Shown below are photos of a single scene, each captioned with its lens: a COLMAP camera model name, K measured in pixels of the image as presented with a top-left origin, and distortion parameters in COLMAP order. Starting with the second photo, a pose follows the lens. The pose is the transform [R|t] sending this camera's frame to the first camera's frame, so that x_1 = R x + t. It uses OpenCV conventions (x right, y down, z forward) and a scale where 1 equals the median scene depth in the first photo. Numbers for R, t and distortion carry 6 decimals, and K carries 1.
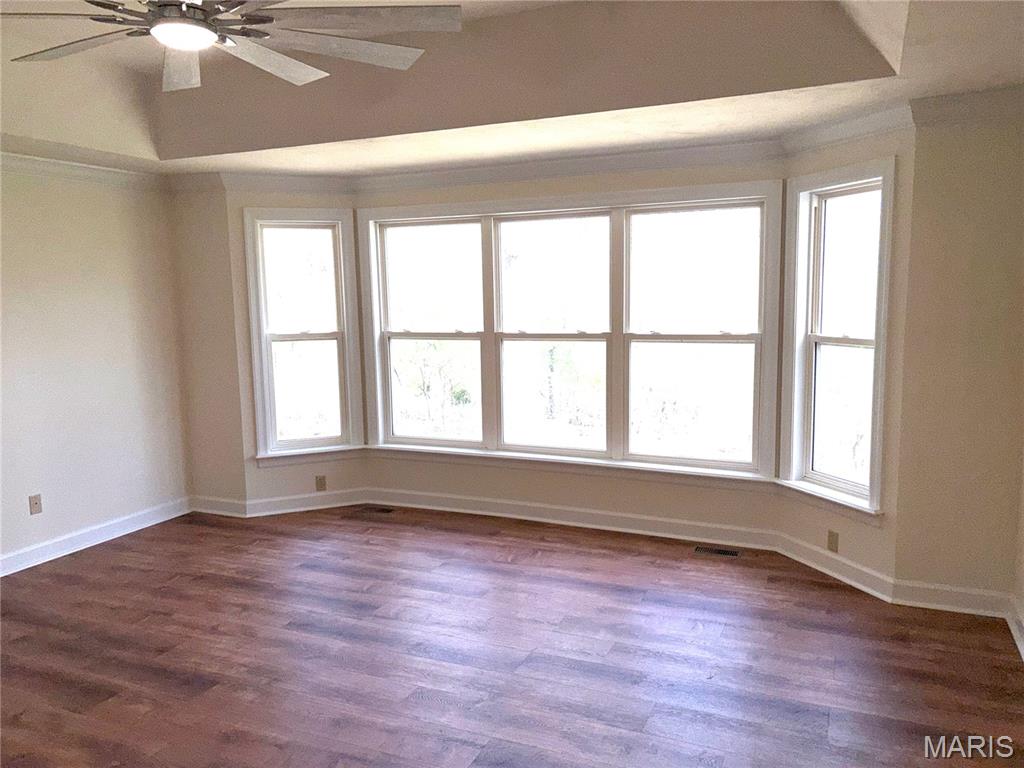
lens RADIAL K [[778.4, 0, 512.5], [0, 778.4, 383.9], [0, 0, 1]] dist [0.052424, -0.046950]
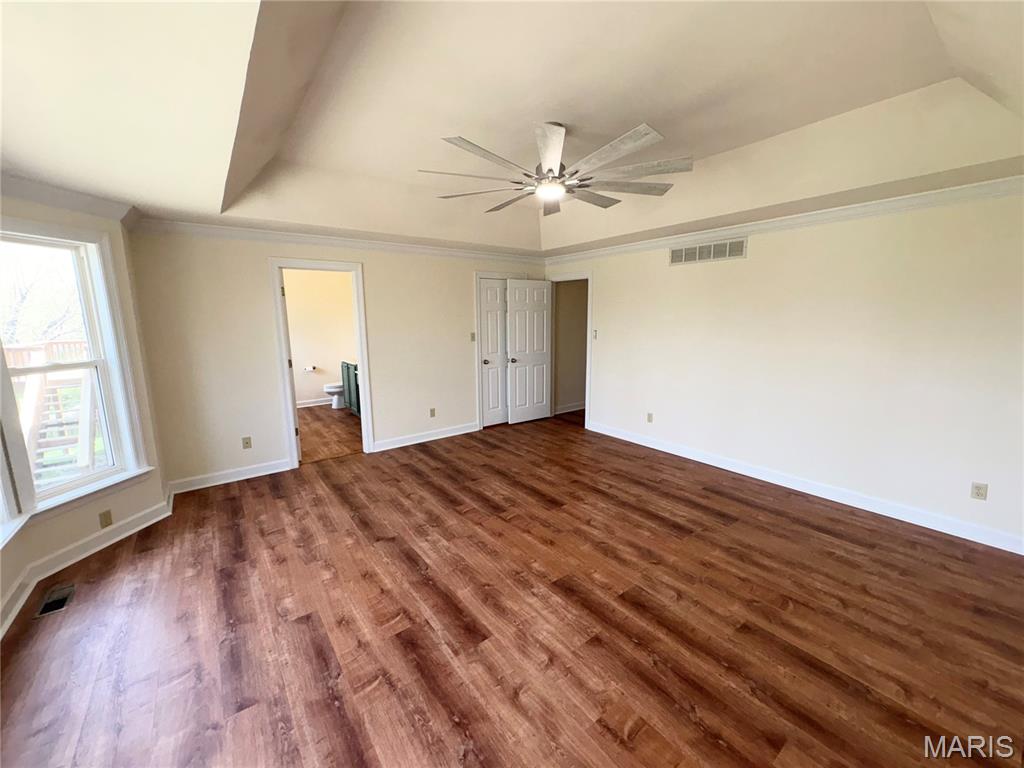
lens RADIAL K [[407.9, 0, 517.0], [0, 407.9, 386.8], [0, 0, 1]] dist [-0.001417, 0.000352]
pose [[-0.881246, -0.056673, 0.469248, -0.604155], [0.081266, 0.959834, 0.268540, -0.164210], [-0.465620, 0.274784, -0.841244, 1.458508]]
